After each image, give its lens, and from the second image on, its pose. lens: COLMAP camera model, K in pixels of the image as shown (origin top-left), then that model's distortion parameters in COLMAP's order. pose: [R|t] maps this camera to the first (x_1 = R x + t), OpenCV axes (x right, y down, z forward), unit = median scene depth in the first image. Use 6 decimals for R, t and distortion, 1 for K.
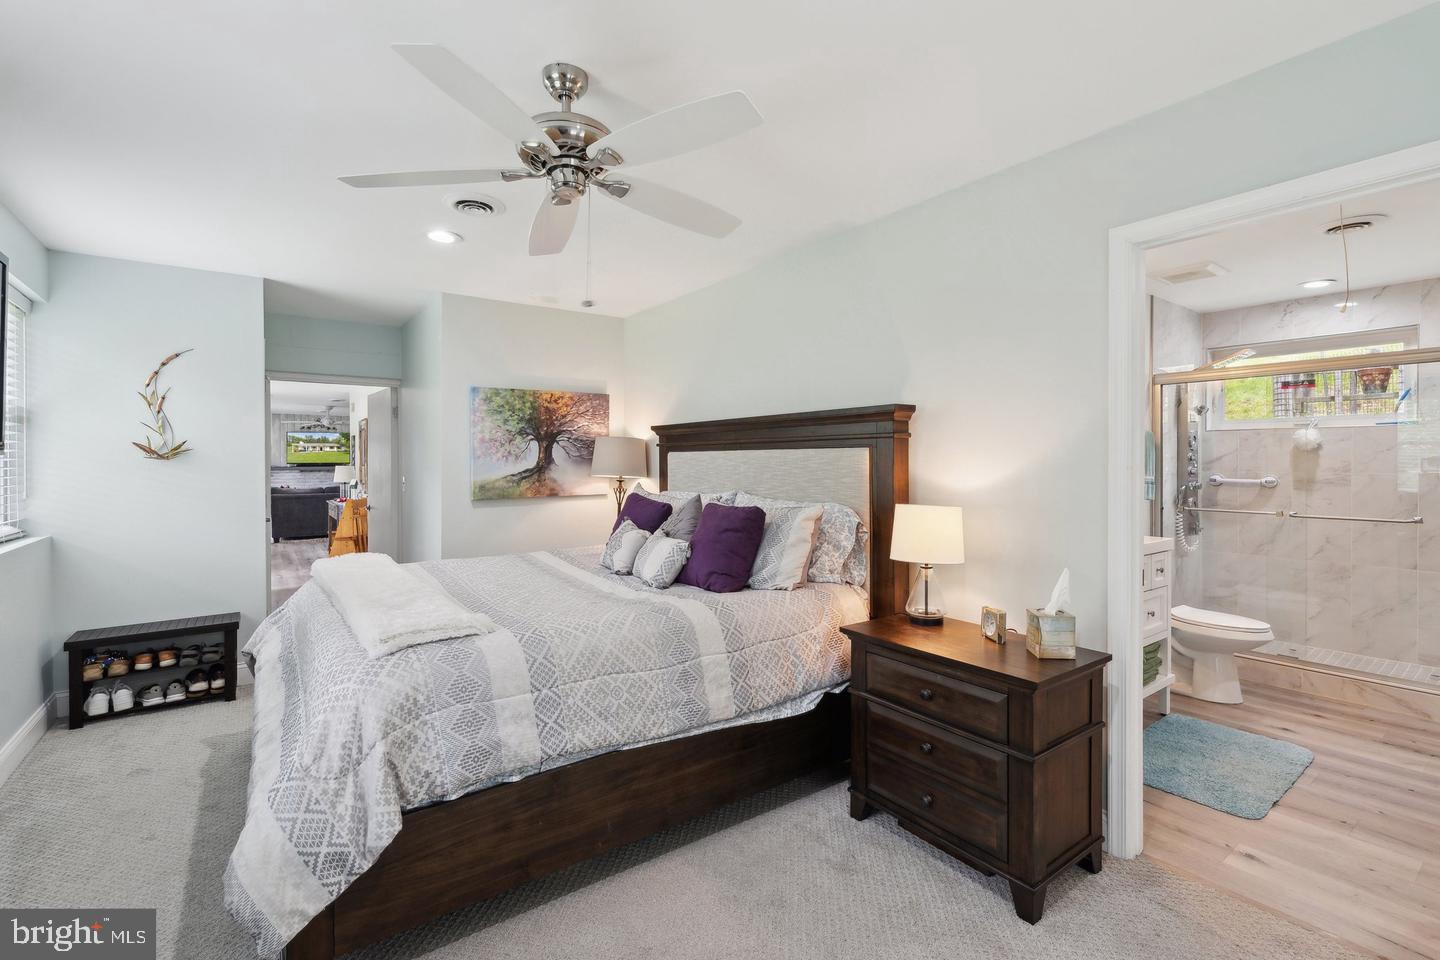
lens RADIAL K [[644.2, 0, 720.3], [0, 644.2, 468.1], [0, 0, 1]] dist [0.000992, 0.000341]
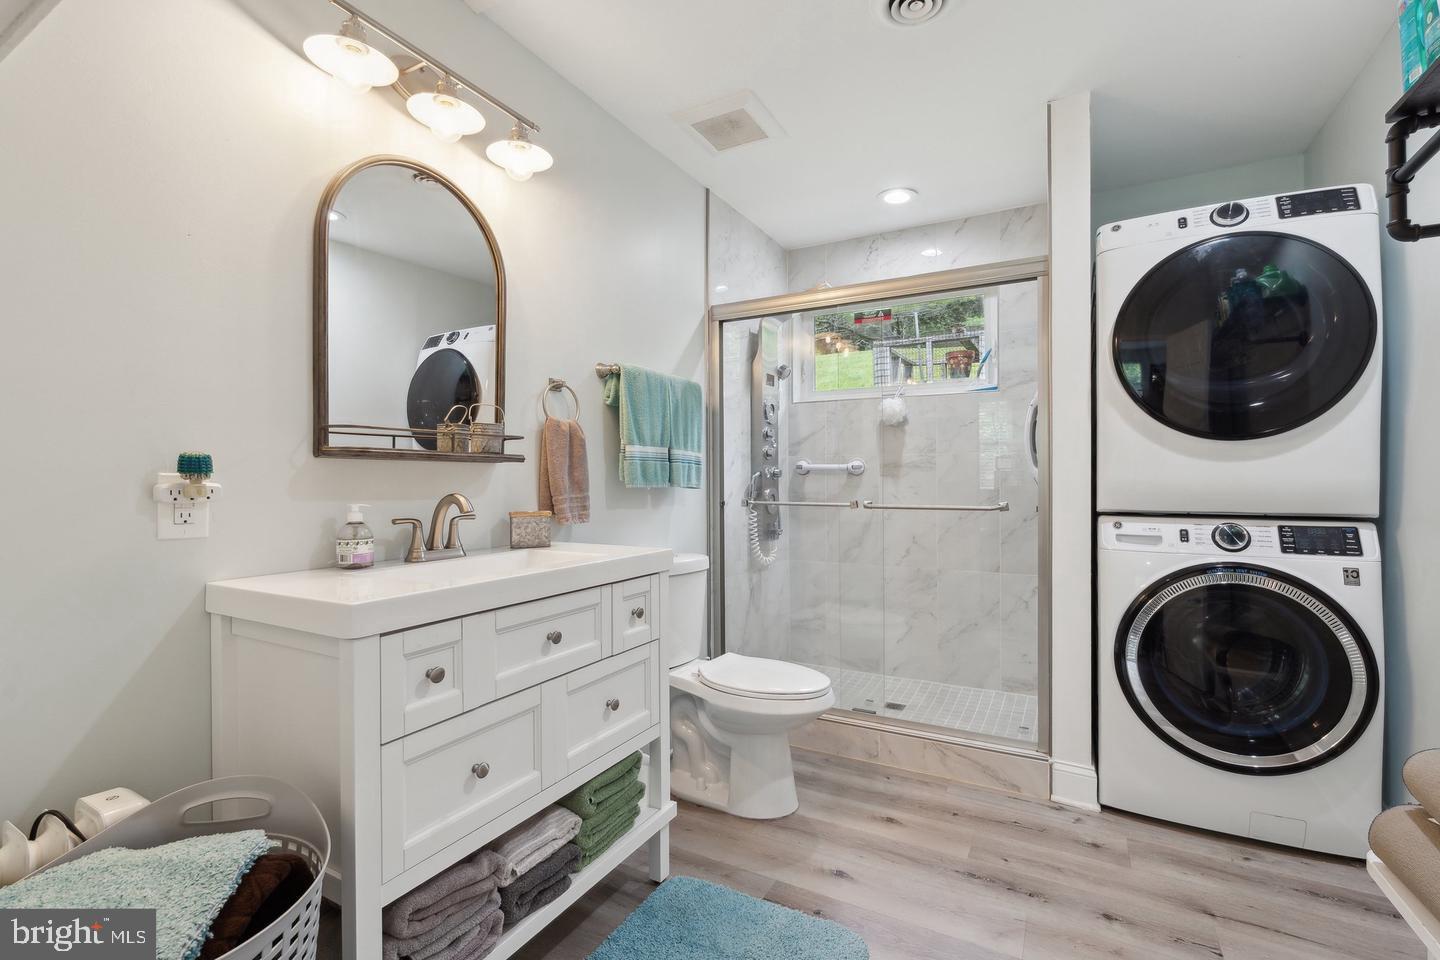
lens RADIAL K [[644.2, 0, 709.3], [0, 644.2, 483.8], [0, 0, 1]] dist [0.000992, 0.000341]
pose [[0.914847, -0.005809, 0.403758, 0.393560], [0.007003, 0.999974, -0.001481, 0.042790], [-0.403739, 0.004182, 0.914865, 0.379543]]
